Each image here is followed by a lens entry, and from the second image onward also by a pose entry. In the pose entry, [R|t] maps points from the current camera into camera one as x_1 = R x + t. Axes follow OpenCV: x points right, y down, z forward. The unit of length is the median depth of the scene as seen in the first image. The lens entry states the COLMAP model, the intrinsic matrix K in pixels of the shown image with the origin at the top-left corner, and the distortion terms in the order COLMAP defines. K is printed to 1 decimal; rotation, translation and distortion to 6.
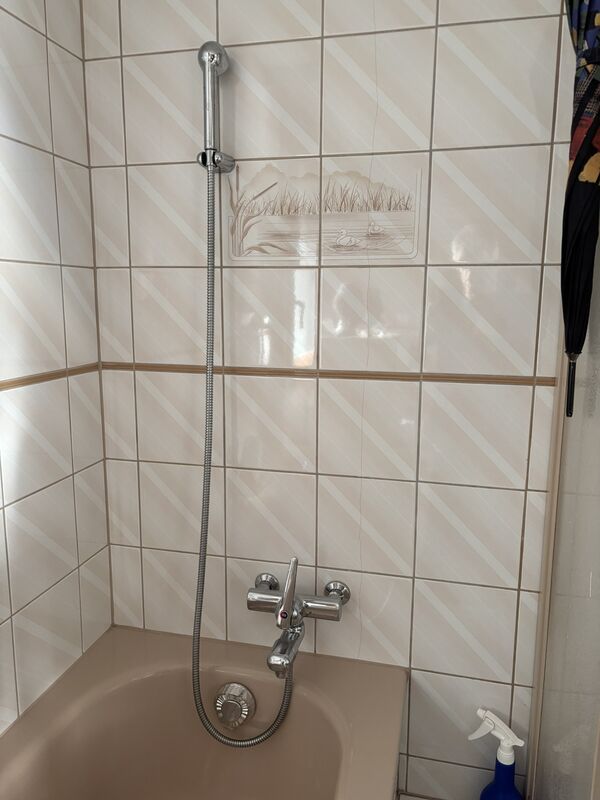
lens RADIAL K [[606.0, 0, 301.7], [0, 606.0, 402.2], [0, 0, 1]] dist [0.020927, -0.014995]
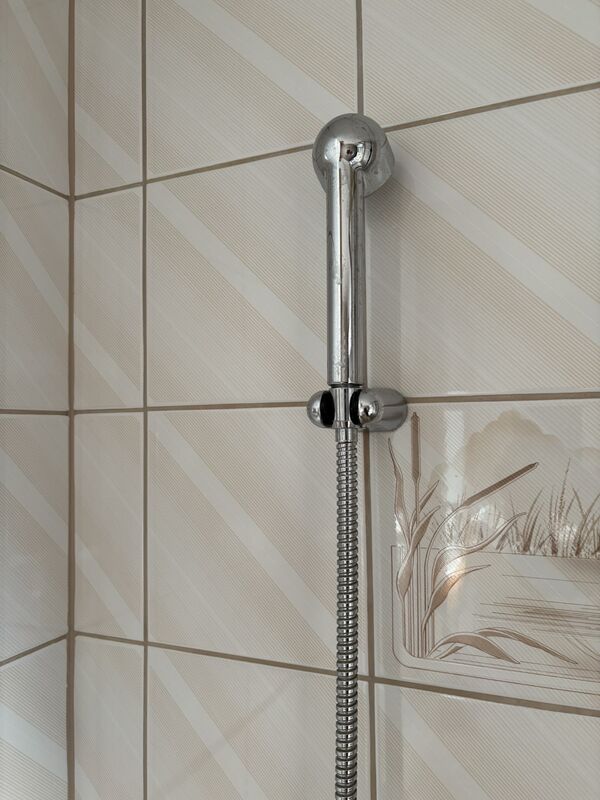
lens RADIAL K [[606.0, 0, 297.0], [0, 606.0, 395.6], [0, 0, 1]] dist [0.020927, -0.014995]
pose [[0.984662, -0.029998, -0.171877, -0.112188], [-0.007991, 0.976321, -0.216178, -0.319206], [0.174292, 0.214235, 0.961106, 0.627501]]
